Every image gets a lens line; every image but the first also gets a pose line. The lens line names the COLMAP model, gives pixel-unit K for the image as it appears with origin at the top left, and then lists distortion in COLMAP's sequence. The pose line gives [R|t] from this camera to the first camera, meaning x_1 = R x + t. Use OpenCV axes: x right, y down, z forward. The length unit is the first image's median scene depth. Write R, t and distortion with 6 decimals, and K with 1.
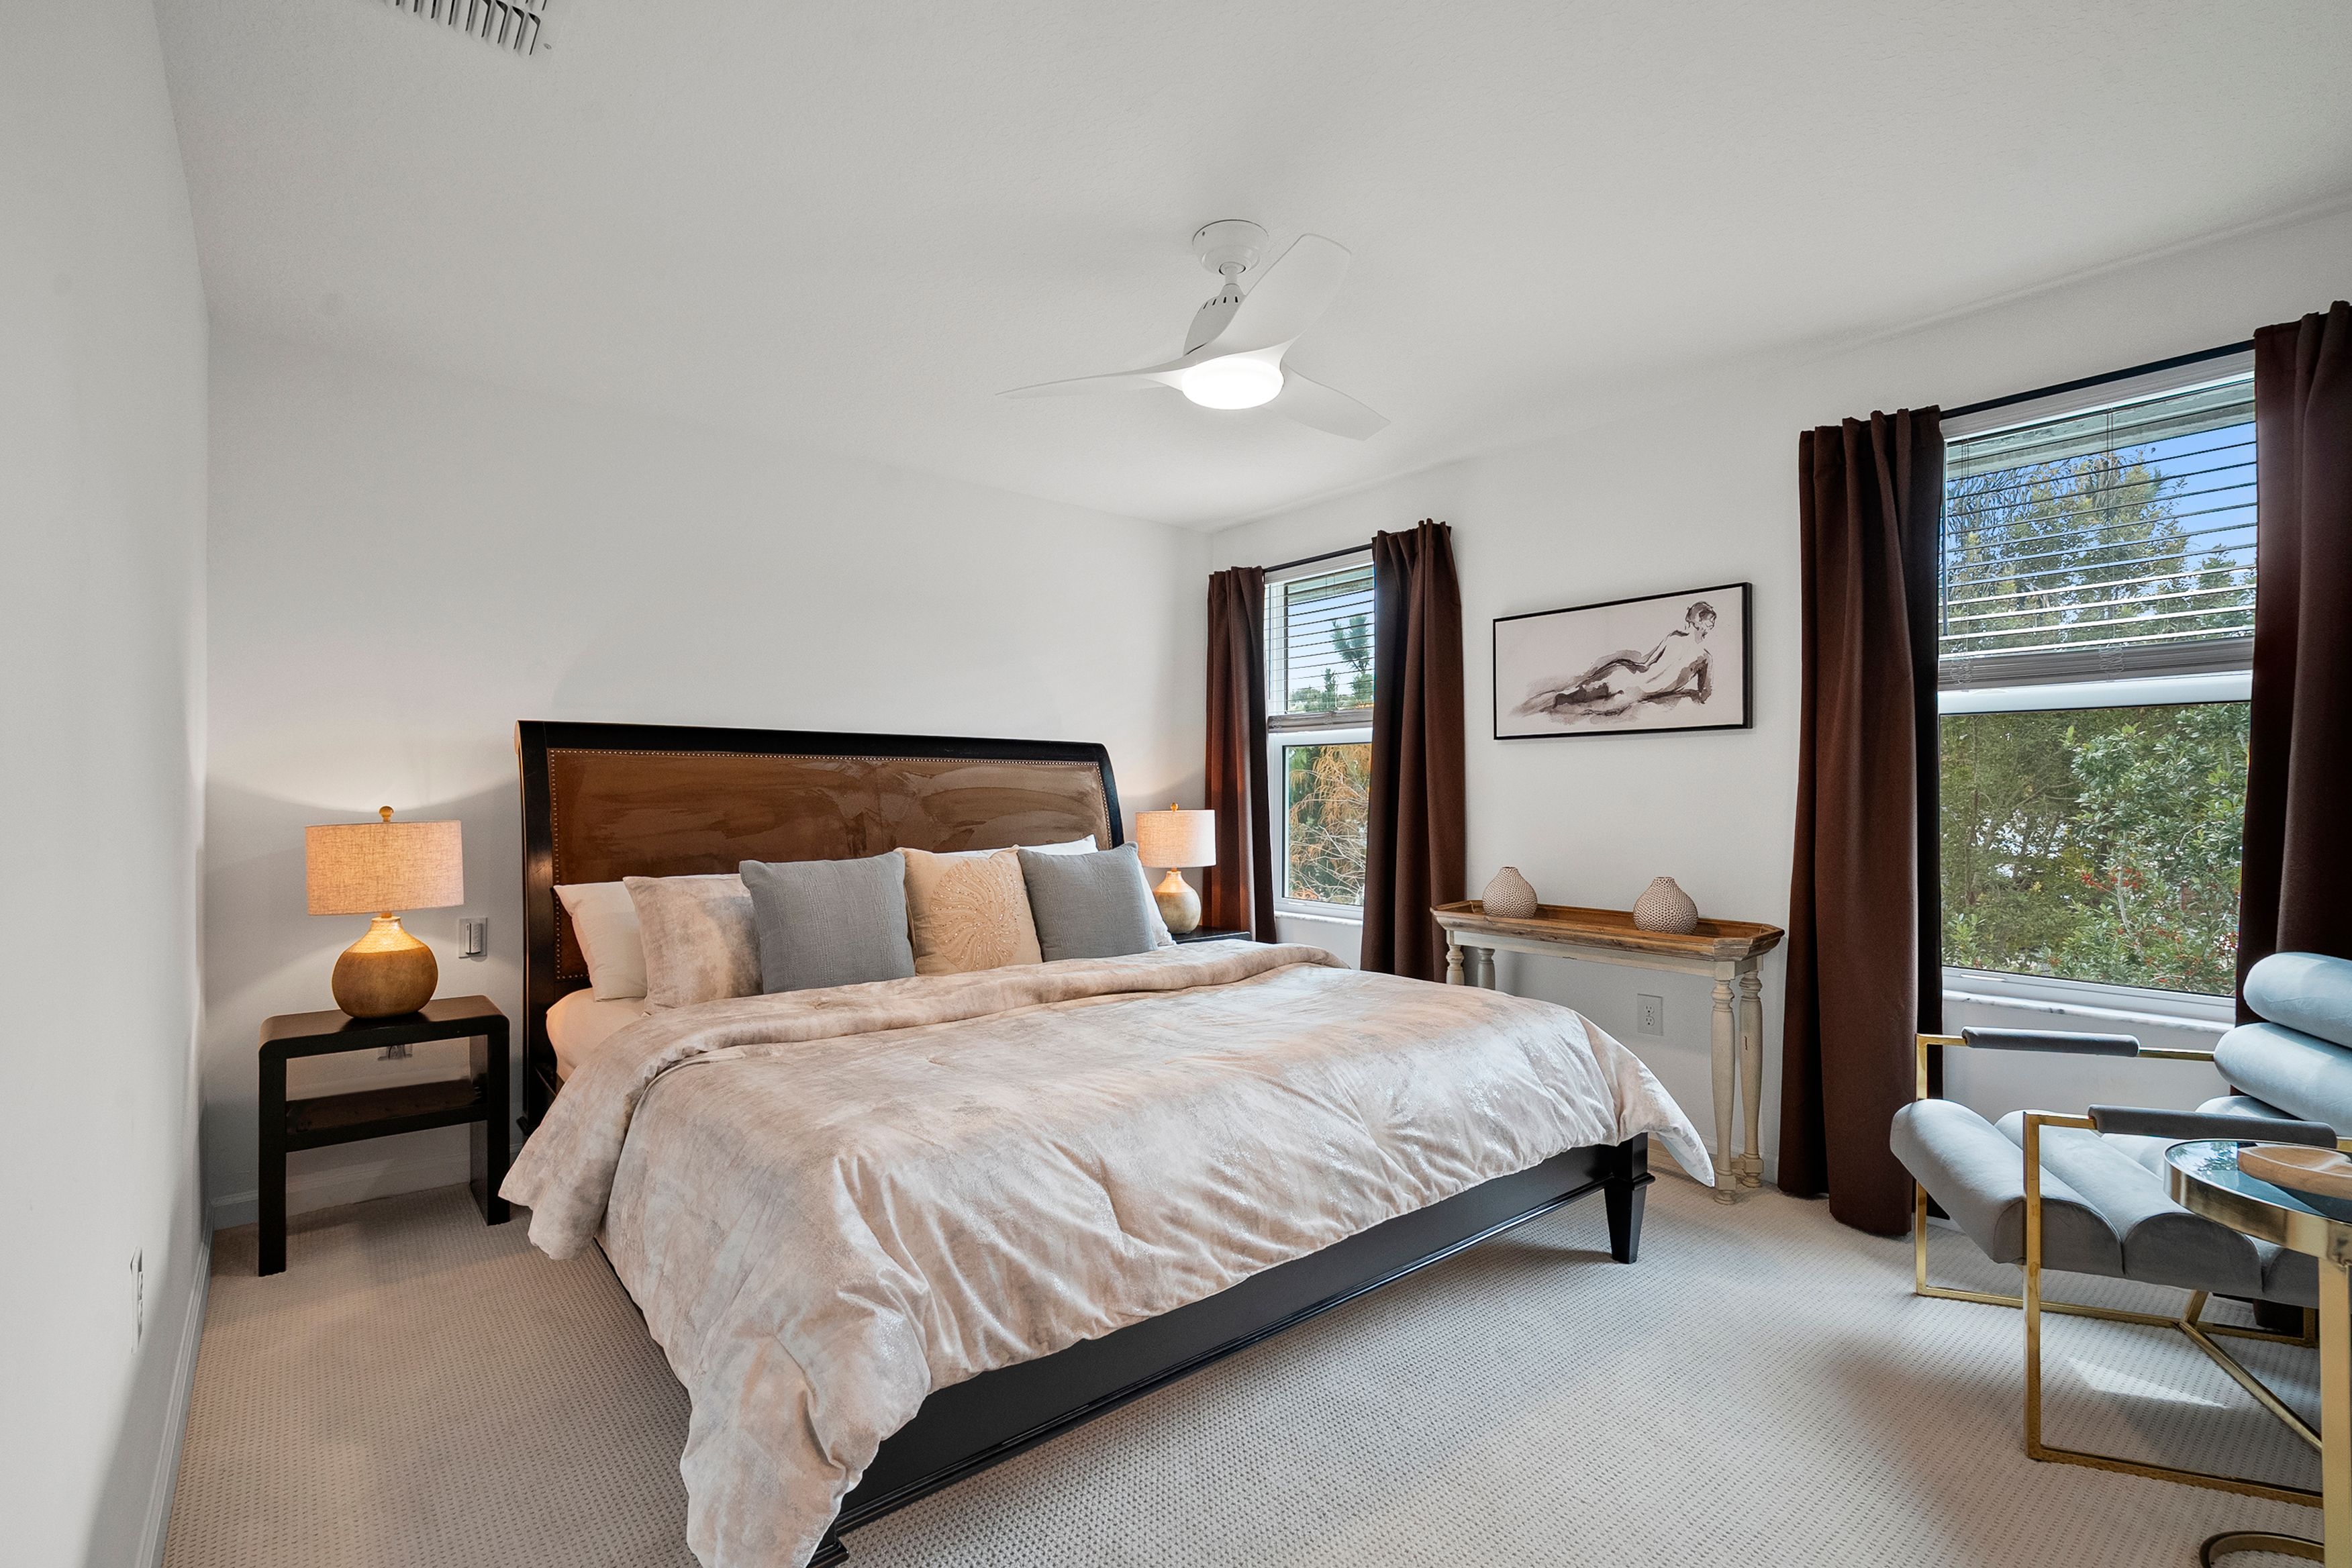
lens RADIAL K [[1069.0, 0, 1181.5], [0, 1069.0, 795.0], [0, 0, 1]] dist [-0.007088, 0.003011]
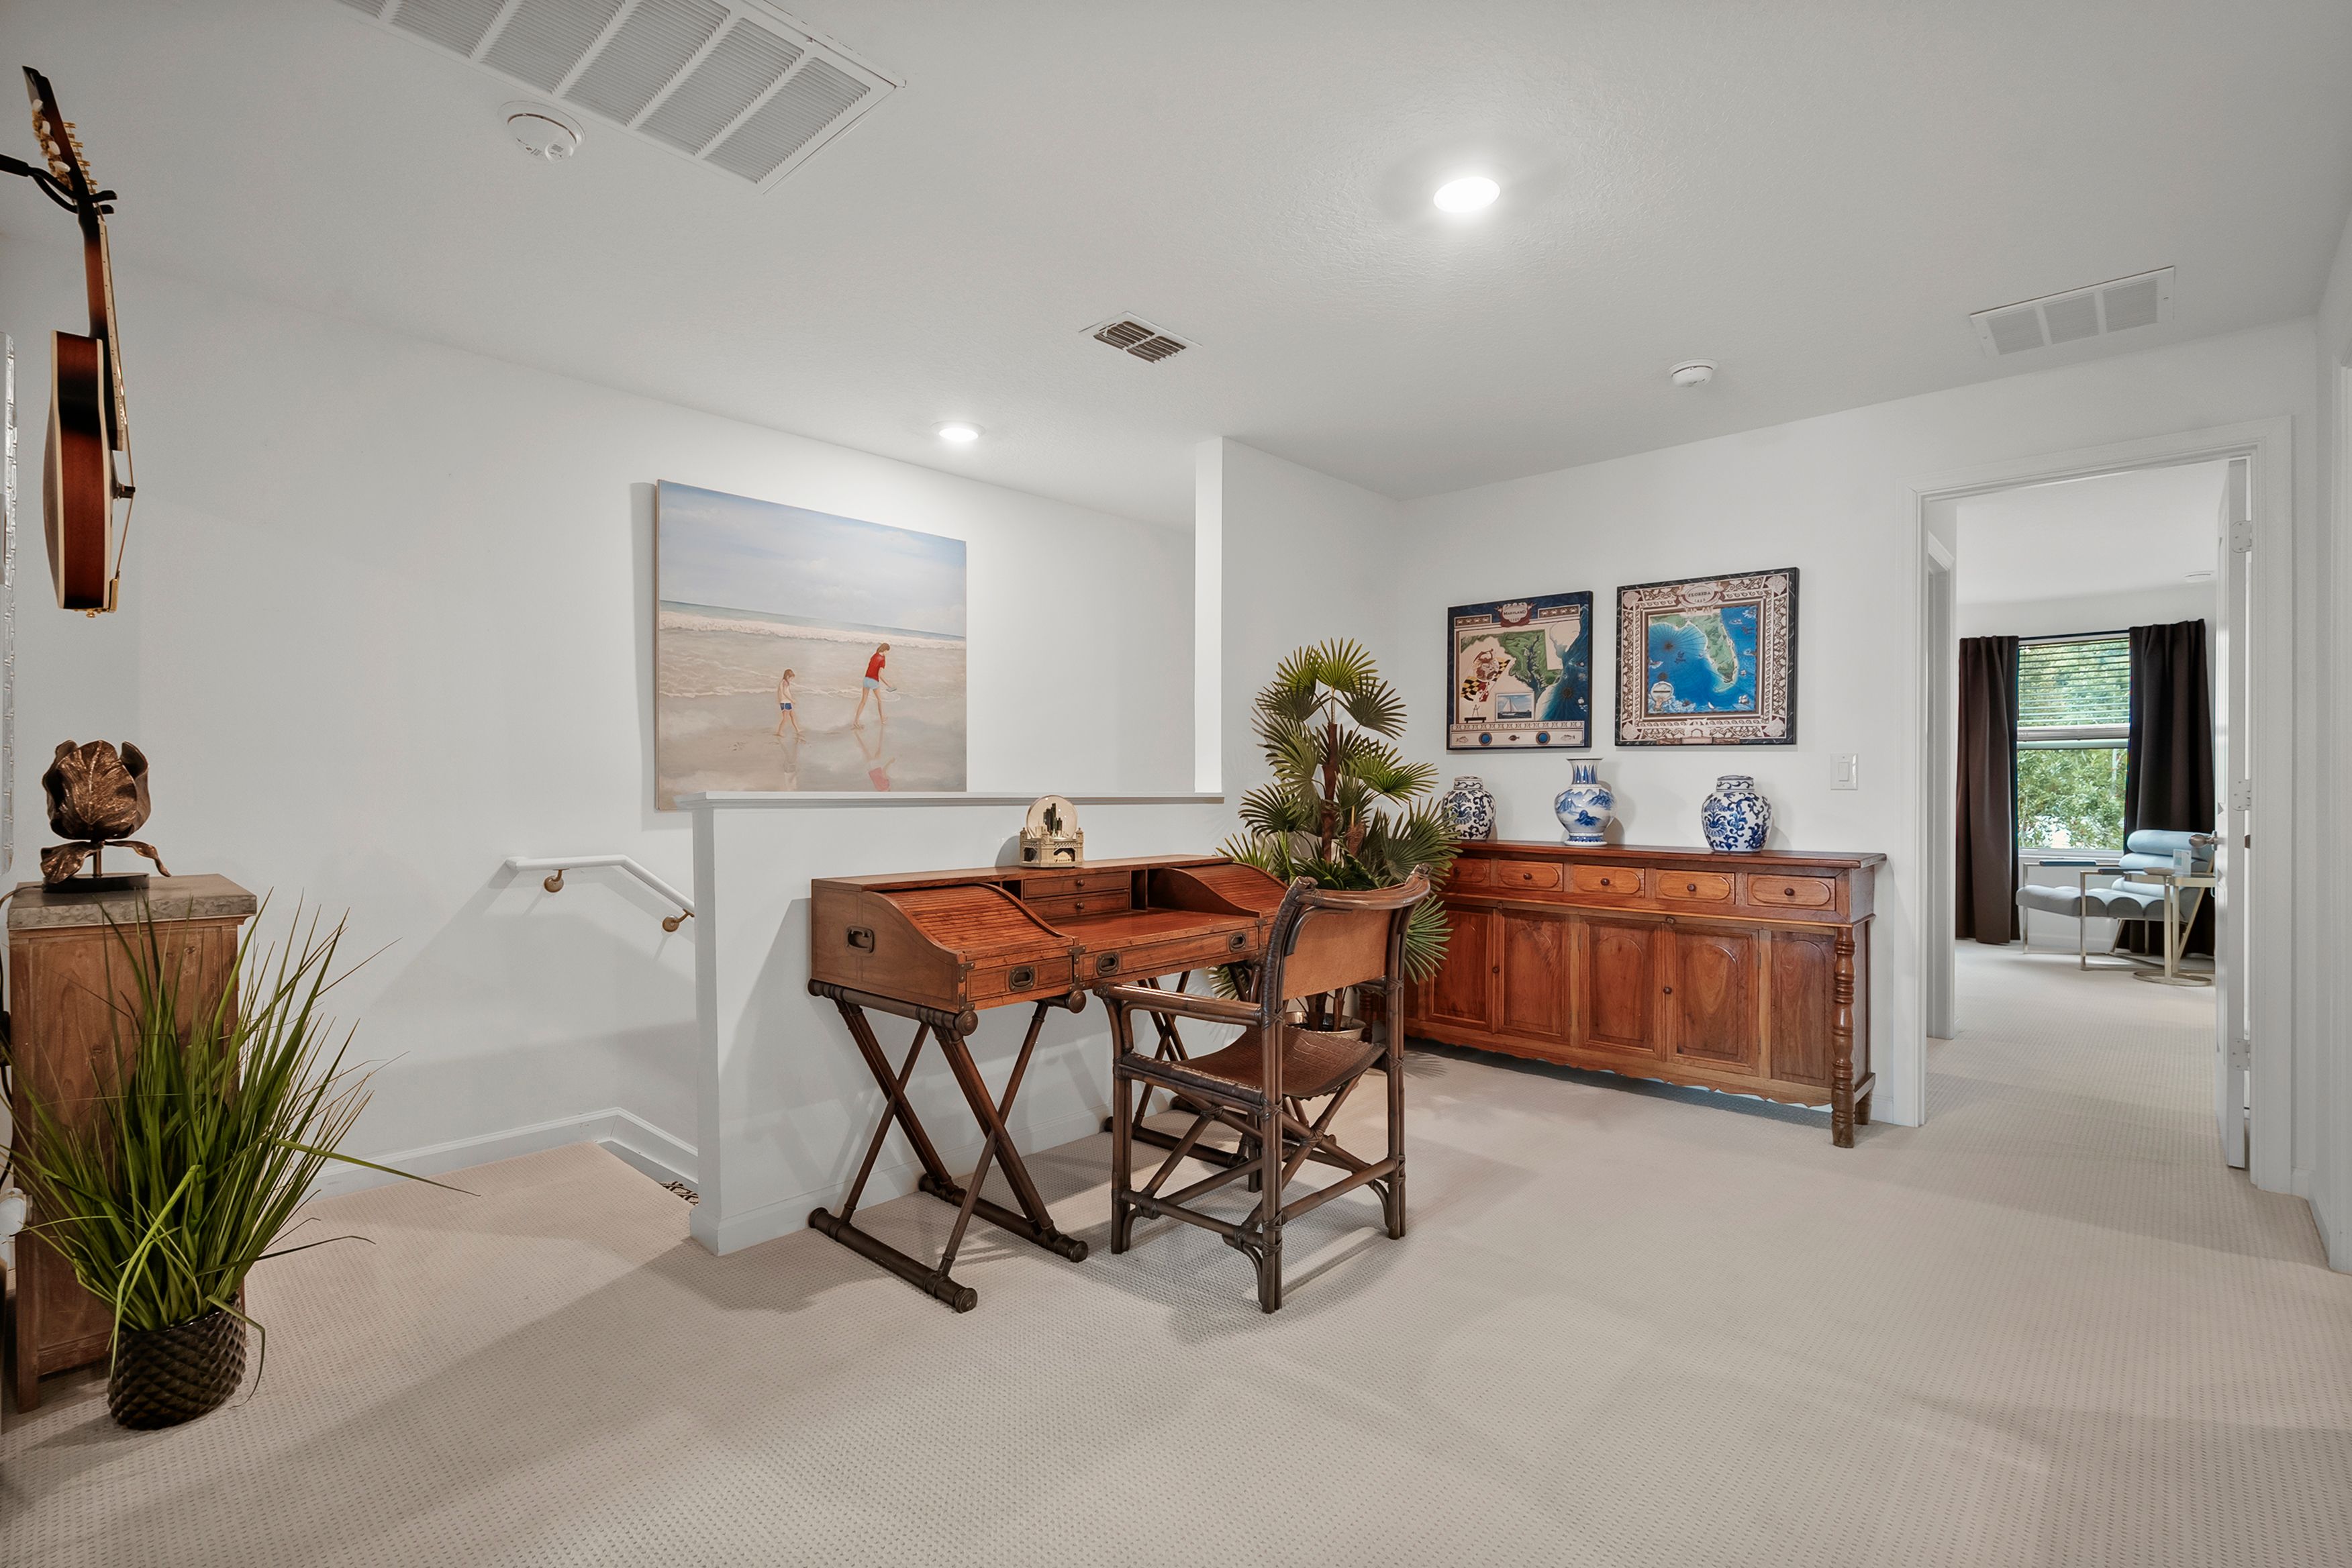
lens RADIAL K [[1069.0, 0, 1171.3], [0, 1069.0, 785.1], [0, 0, 1]] dist [-0.007088, 0.003011]
pose [[0.991084, -0.004693, 0.133153, -2.123019], [0.004326, 0.999986, 0.003050, -0.002776], [-0.133165, -0.002447, 0.991091, -1.660448]]
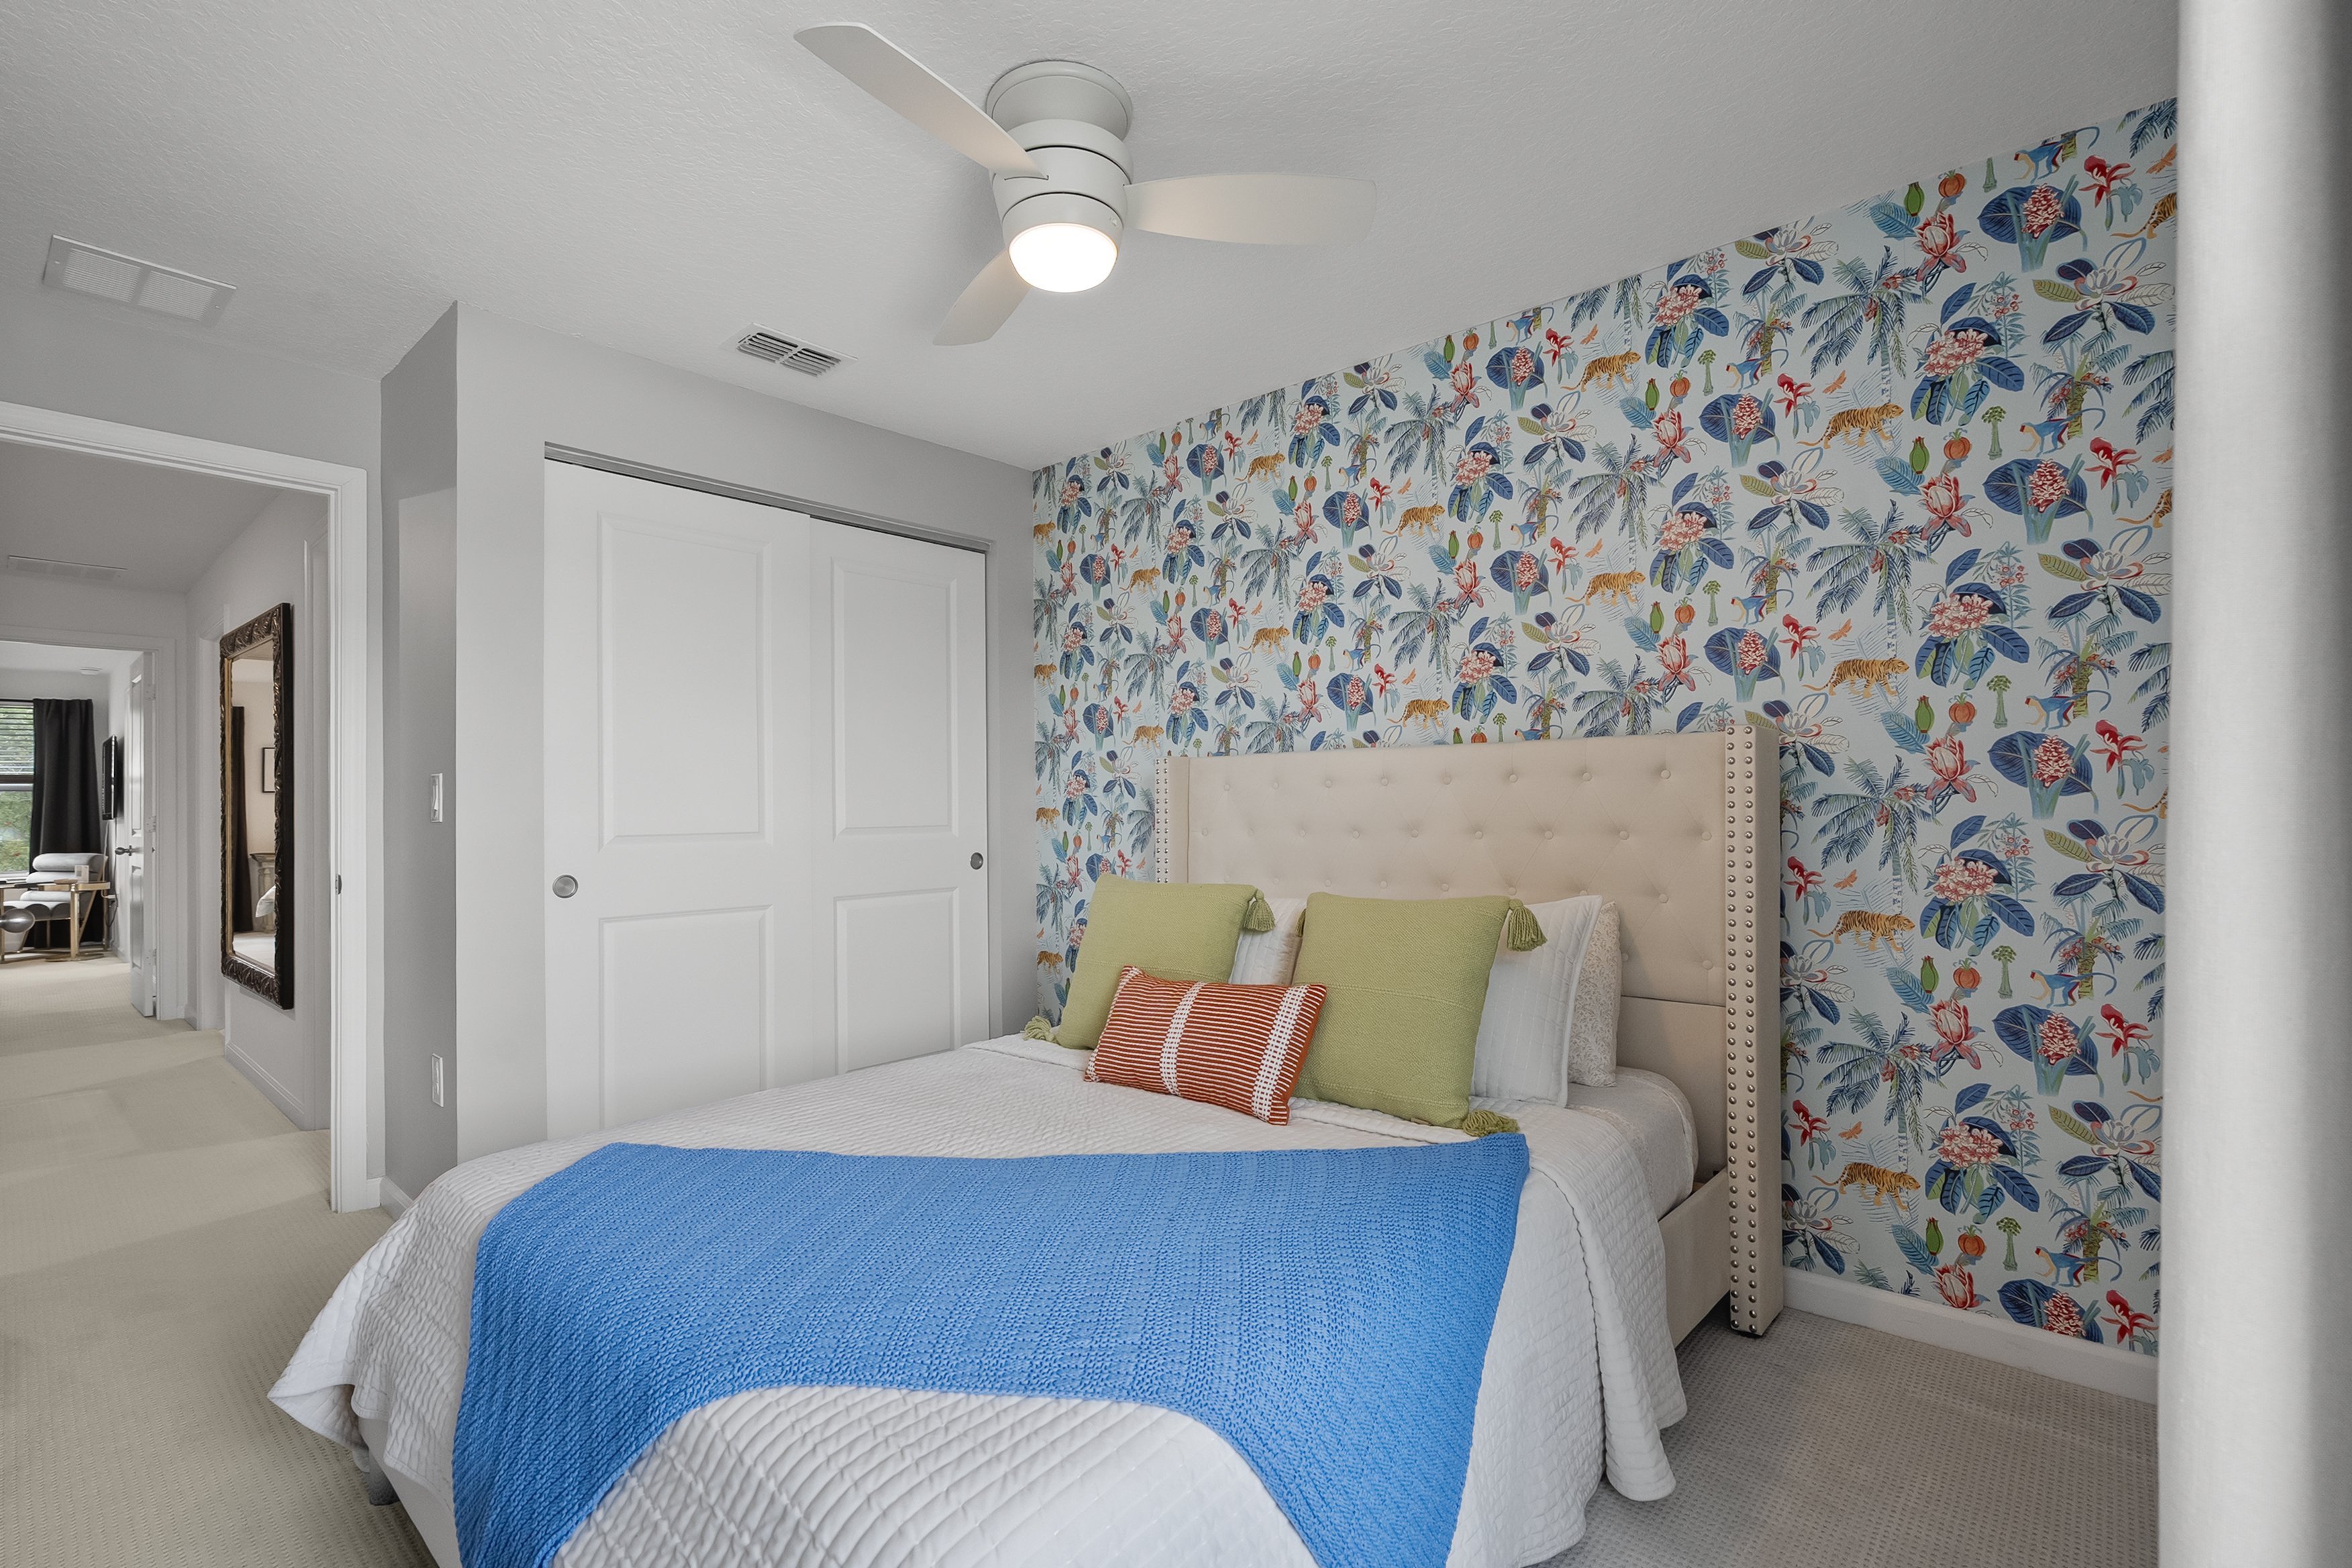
lens RADIAL K [[1069.0, 0, 1159.9], [0, 1069.0, 802.8], [0, 0, 1]] dist [-0.007088, 0.003011]
pose [[-0.158001, 0.004776, 0.987427, -3.564855], [0.011513, 0.999929, -0.002994, 0.014399], [-0.987372, 0.010896, -0.158045, -2.510616]]
